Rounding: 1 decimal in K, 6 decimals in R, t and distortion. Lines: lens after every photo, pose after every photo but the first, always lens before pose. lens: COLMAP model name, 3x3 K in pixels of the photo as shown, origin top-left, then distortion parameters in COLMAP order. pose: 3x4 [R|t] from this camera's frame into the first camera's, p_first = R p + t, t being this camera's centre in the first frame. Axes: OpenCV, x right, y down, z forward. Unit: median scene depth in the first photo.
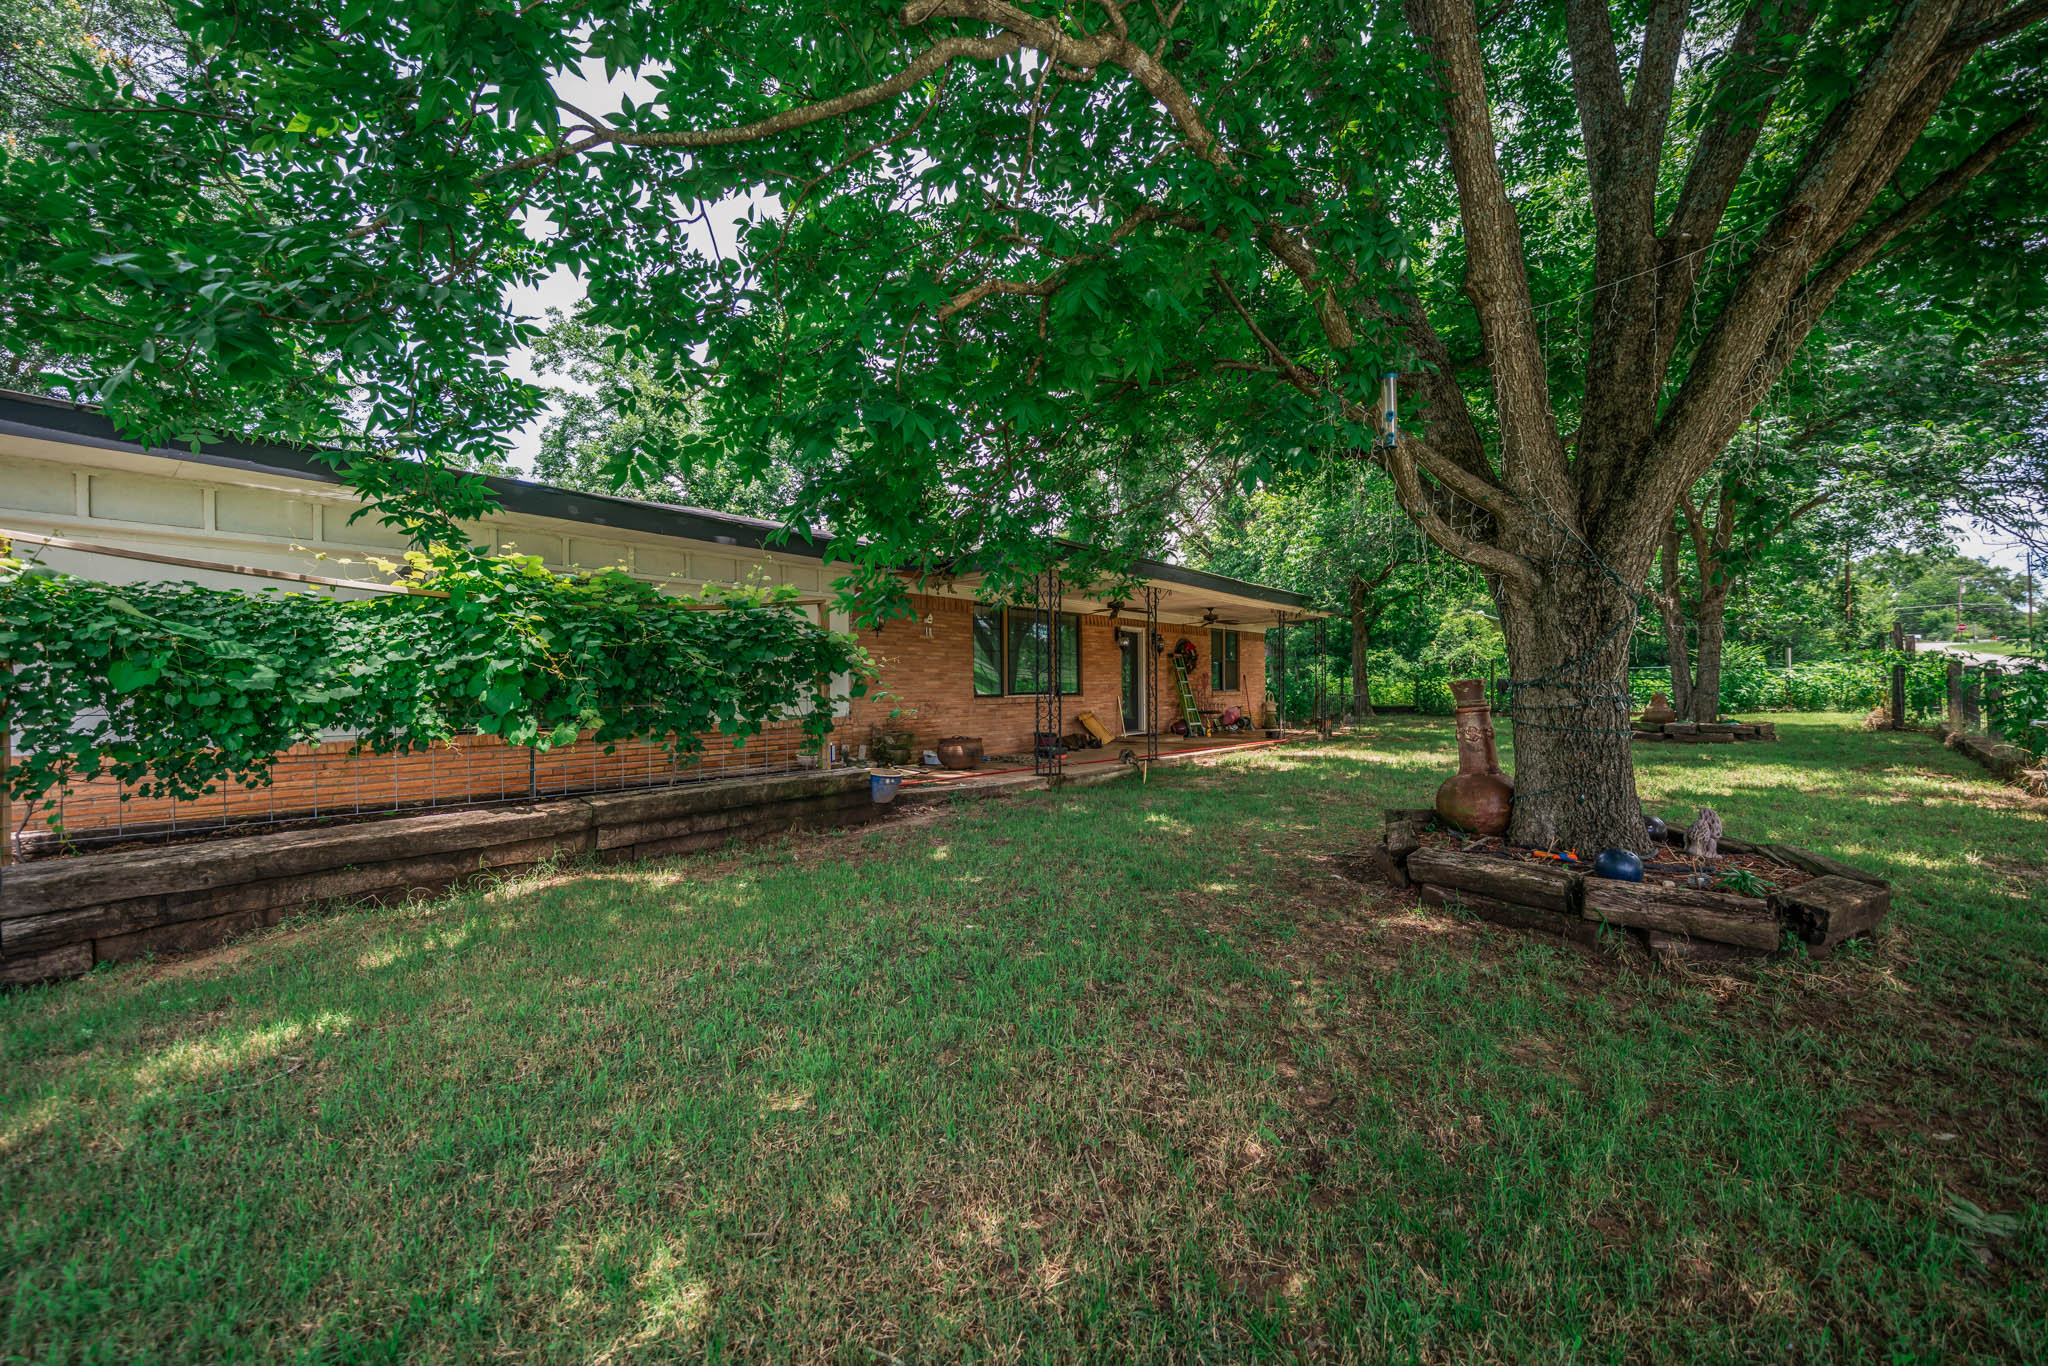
lens RADIAL K [[787.2, 0, 1022.3], [0, 787.2, 683.8], [0, 0, 1]] dist [-0.003211, 0.000142]
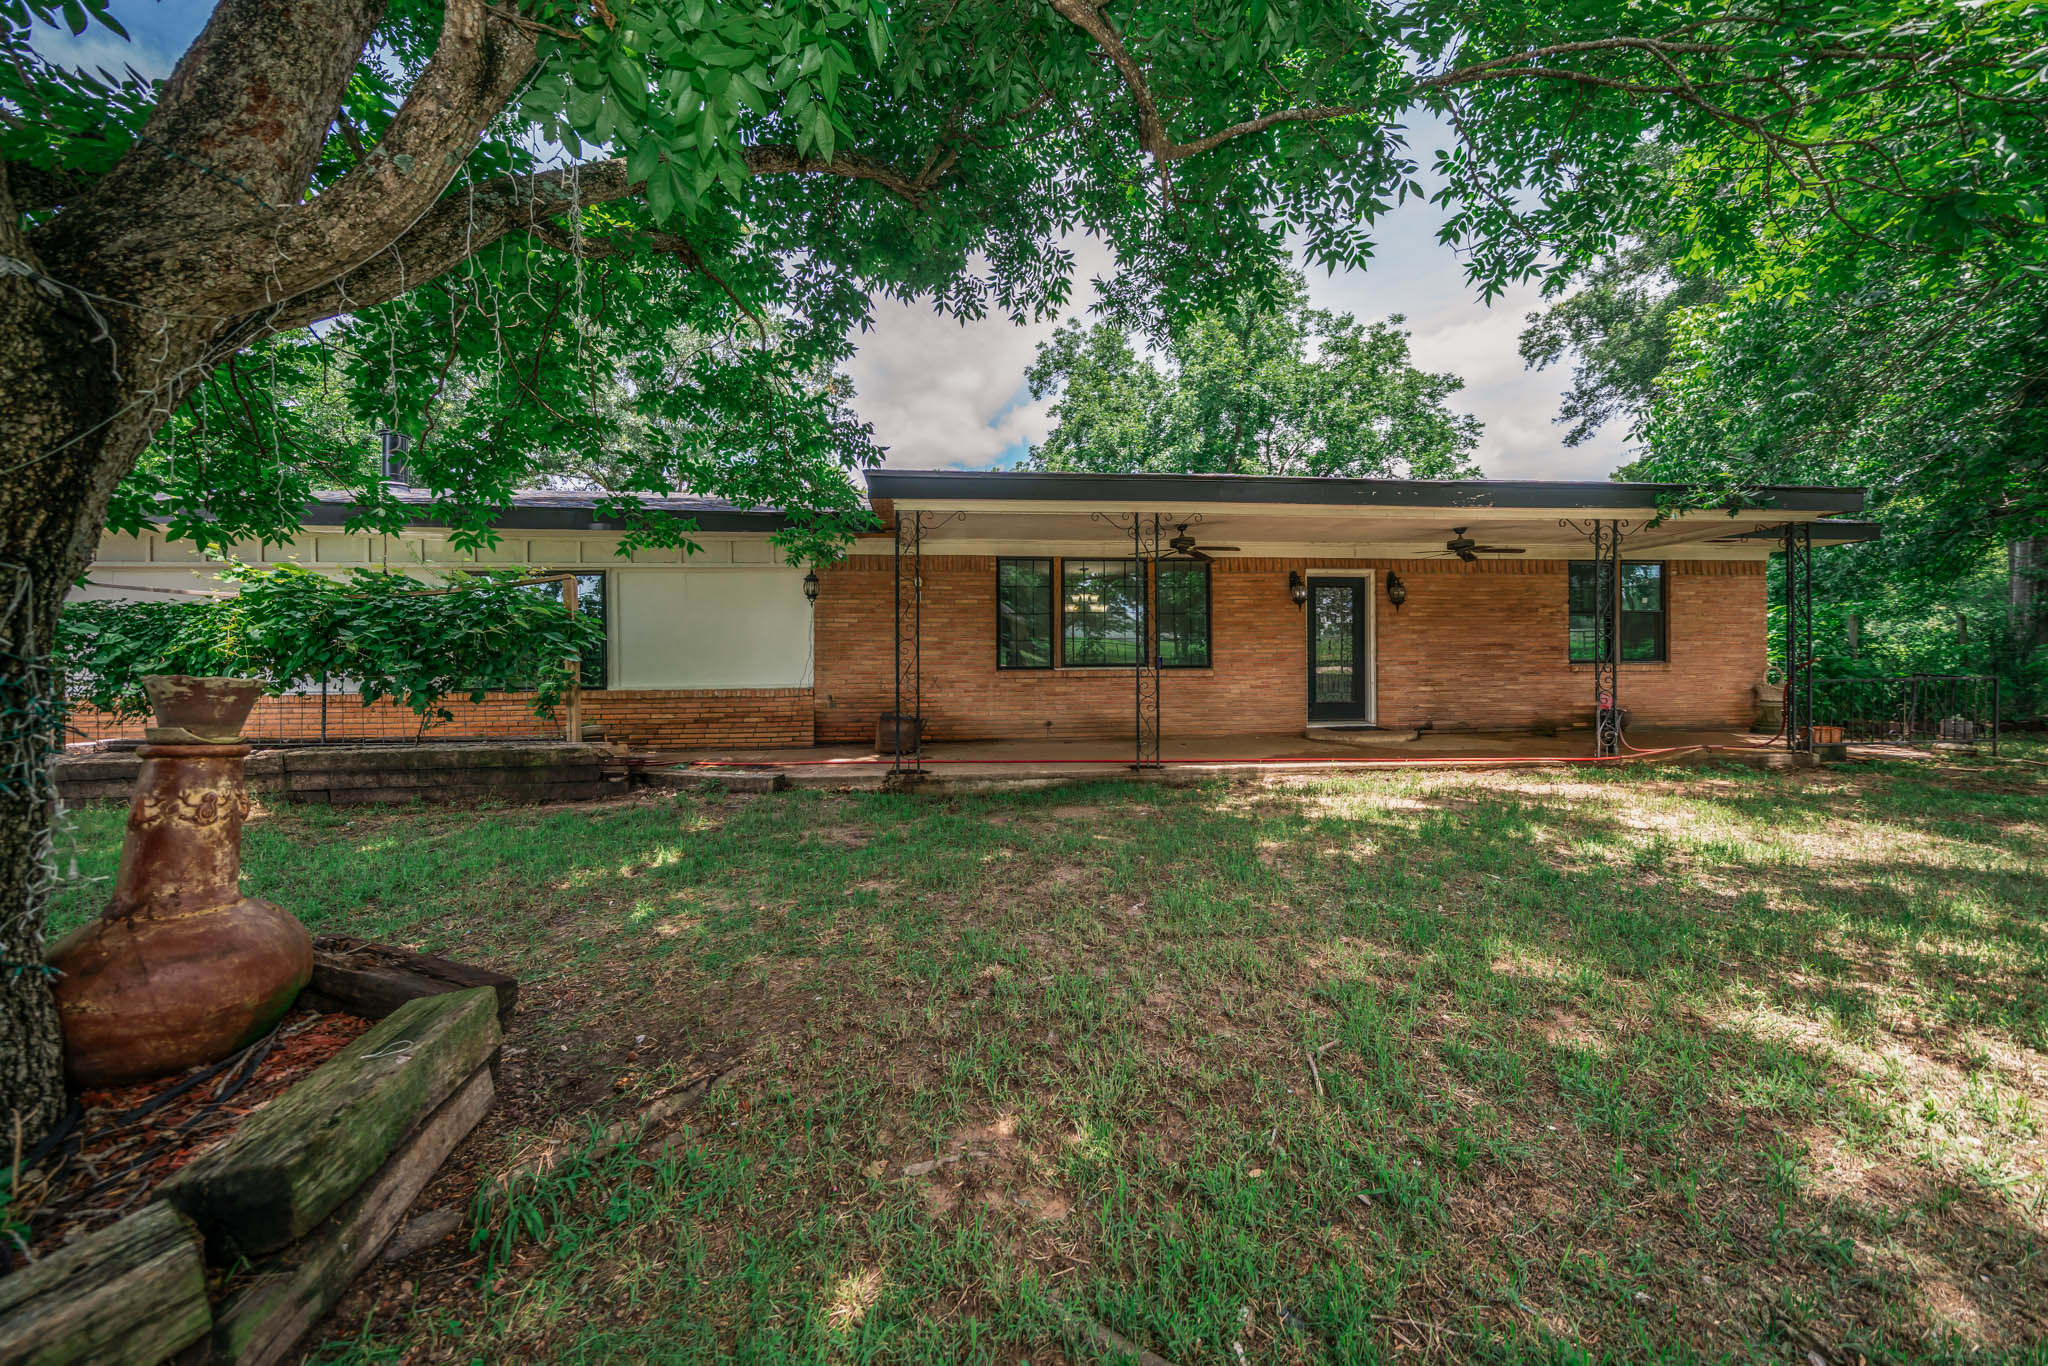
lens RADIAL K [[700.7, 0, 1024.9], [0, 700.7, 666.2], [0, 0, 1]] dist [-0.008651, -0.000065]
pose [[0.735796, 0.010241, -0.677126, 1.273808], [-0.004274, 0.999936, 0.010480, 0.018940], [0.677190, -0.004817, 0.735793, 1.341823]]
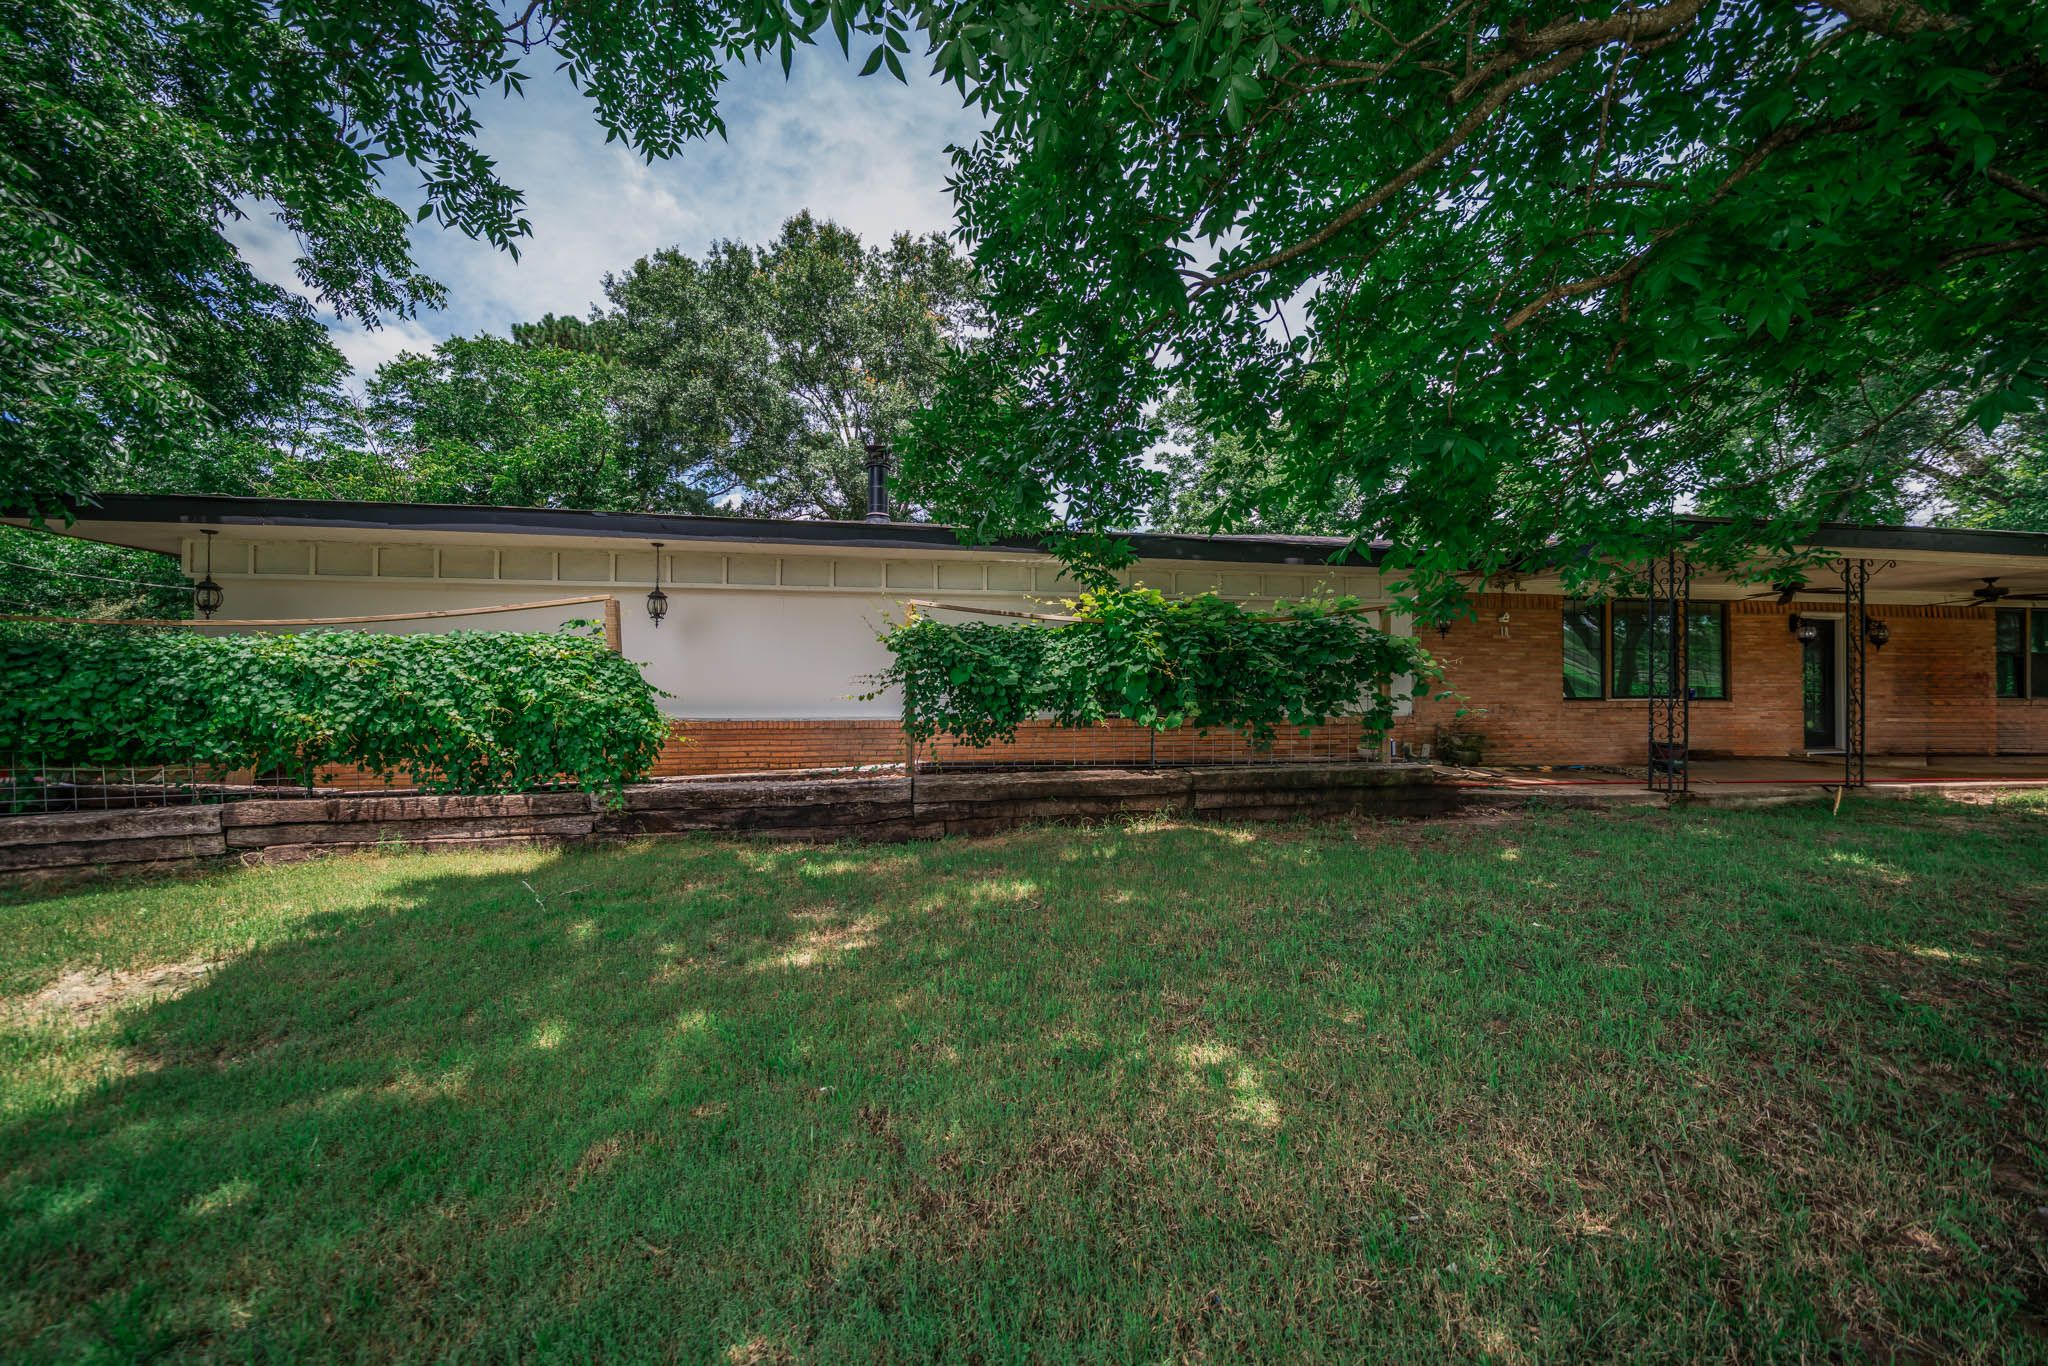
lens RADIAL K [[700.7, 0, 1019.7], [0, 700.7, 685.7], [0, 0, 1]] dist [-0.008651, -0.000065]
pose [[0.742794, 0.006372, -0.669490, 0.034848], [-0.006078, 0.999978, 0.002774, 0.005691], [0.669492, 0.002009, 0.742816, -0.094466]]
